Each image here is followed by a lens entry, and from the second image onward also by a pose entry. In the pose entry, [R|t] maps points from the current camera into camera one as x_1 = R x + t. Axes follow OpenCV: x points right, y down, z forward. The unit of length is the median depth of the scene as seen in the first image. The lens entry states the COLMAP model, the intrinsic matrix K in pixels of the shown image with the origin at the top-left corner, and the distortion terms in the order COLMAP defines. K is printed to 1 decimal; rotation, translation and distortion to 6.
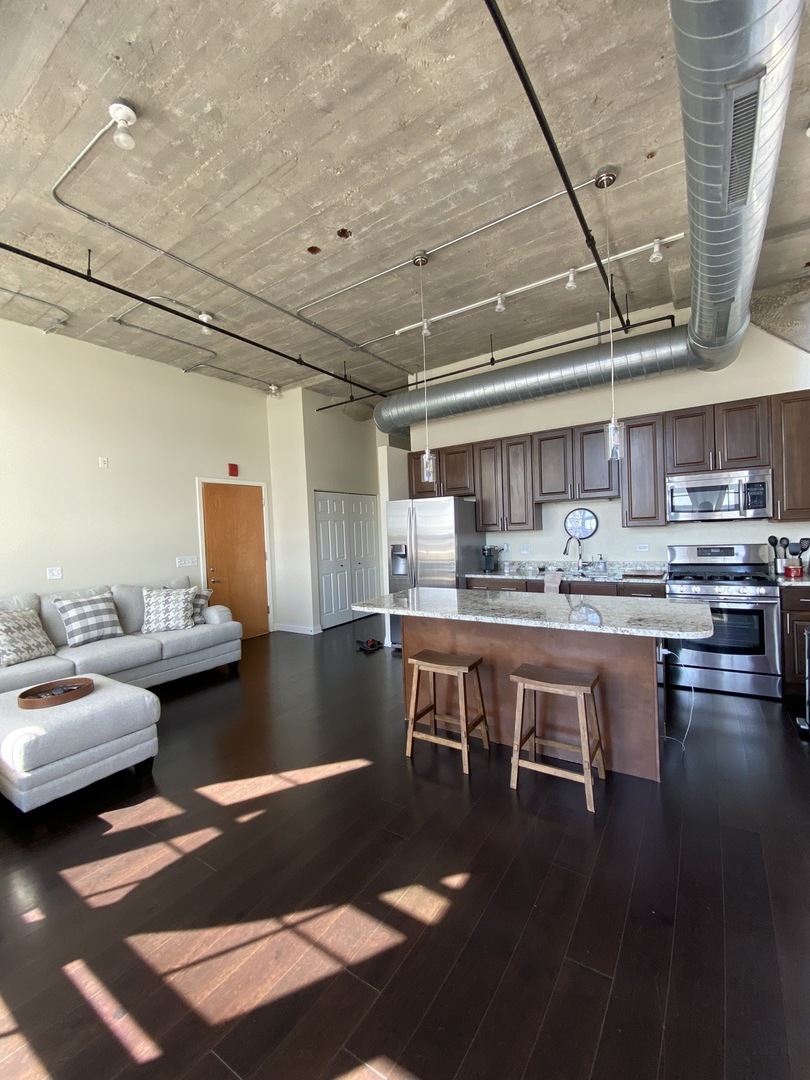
lens RADIAL K [[448.9, 0, 406.3], [0, 448.9, 537.9], [0, 0, 1]] dist [-0.001588, -0.000250]
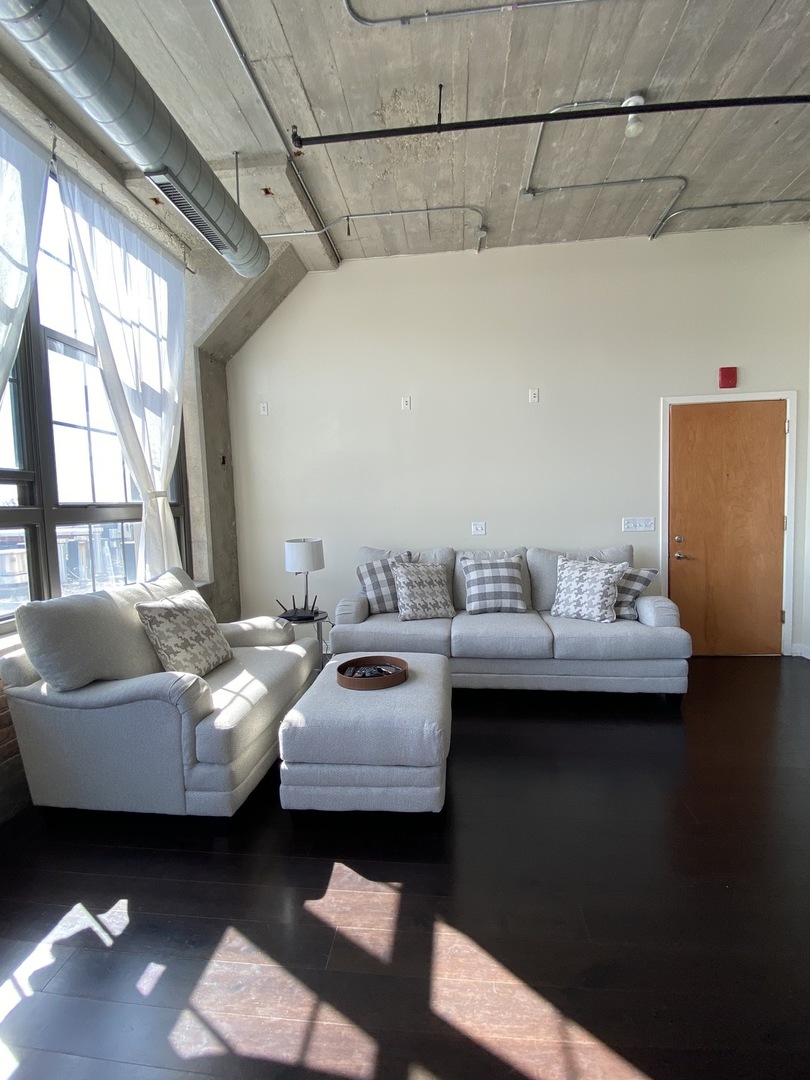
lens RADIAL K [[489.9, 0, 405.6], [0, 489.9, 535.0], [0, 0, 1]] dist [0.002528, -0.003713]
pose [[0.465505, 0.086904, -0.880768, 0.017473], [-0.010600, 0.995644, 0.092636, 0.004139], [0.884982, -0.033786, 0.464398, 0.420565]]
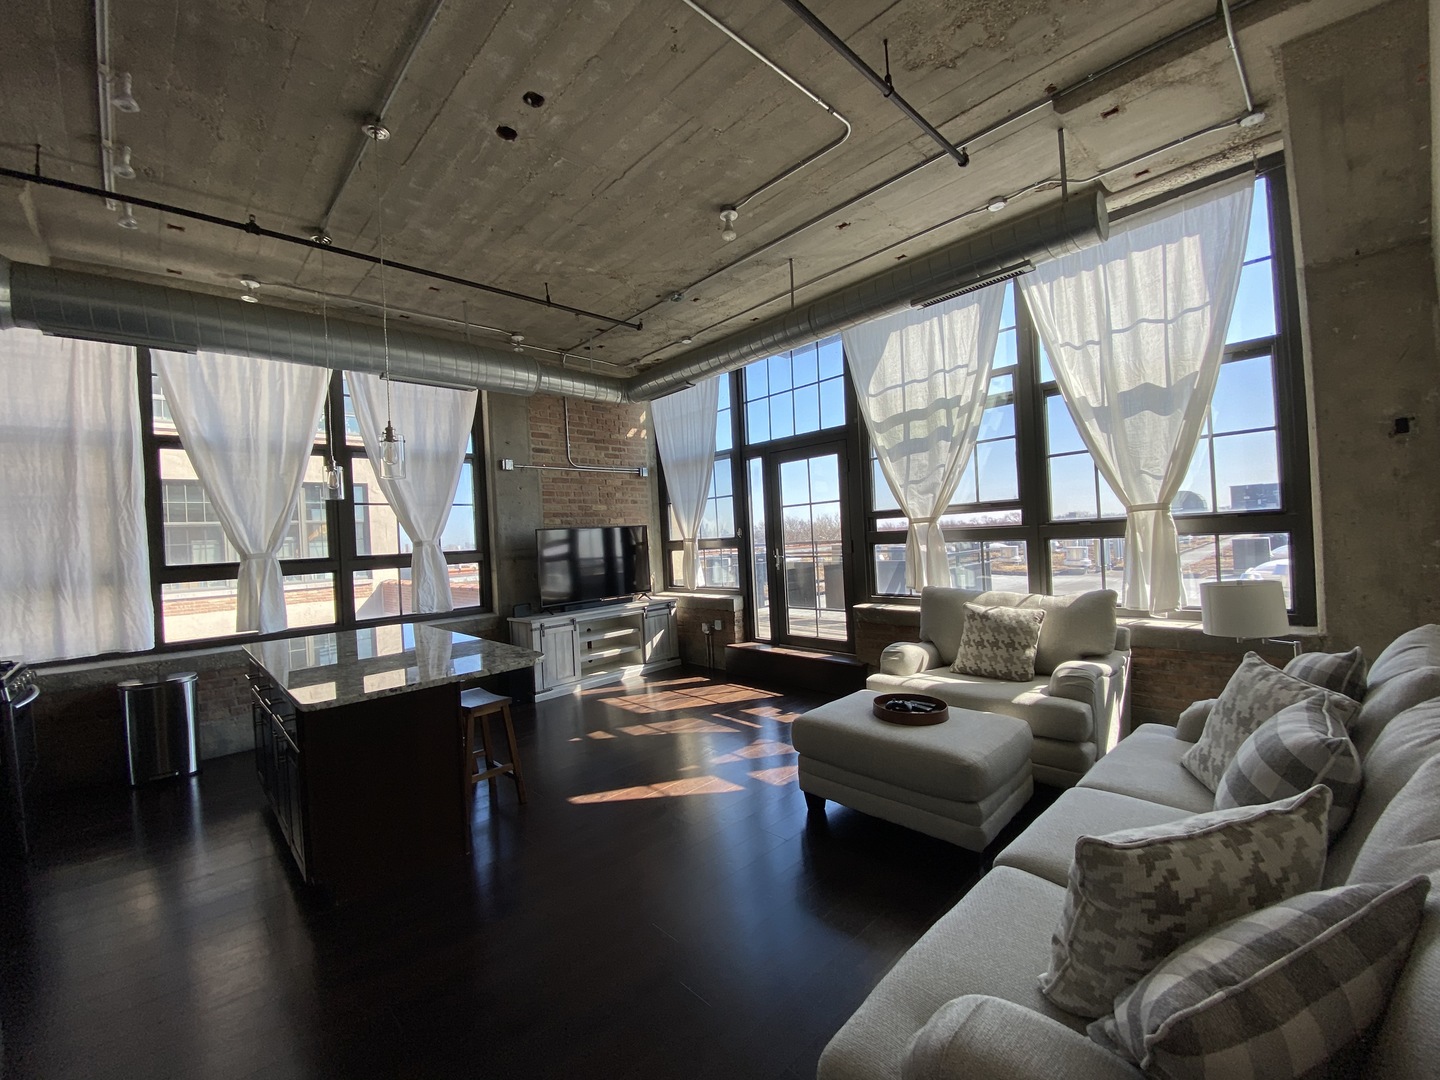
lens RADIAL K [[598.5, 0, 717.6], [0, 598.5, 535.6], [0, 0, 1]] dist [-0.001588, -0.000250]
pose [[-0.971303, 0.092026, 0.219321, -0.504698], [0.095990, 0.995354, 0.007465, -0.009270], [-0.217615, 0.028304, -0.975624, 1.537878]]
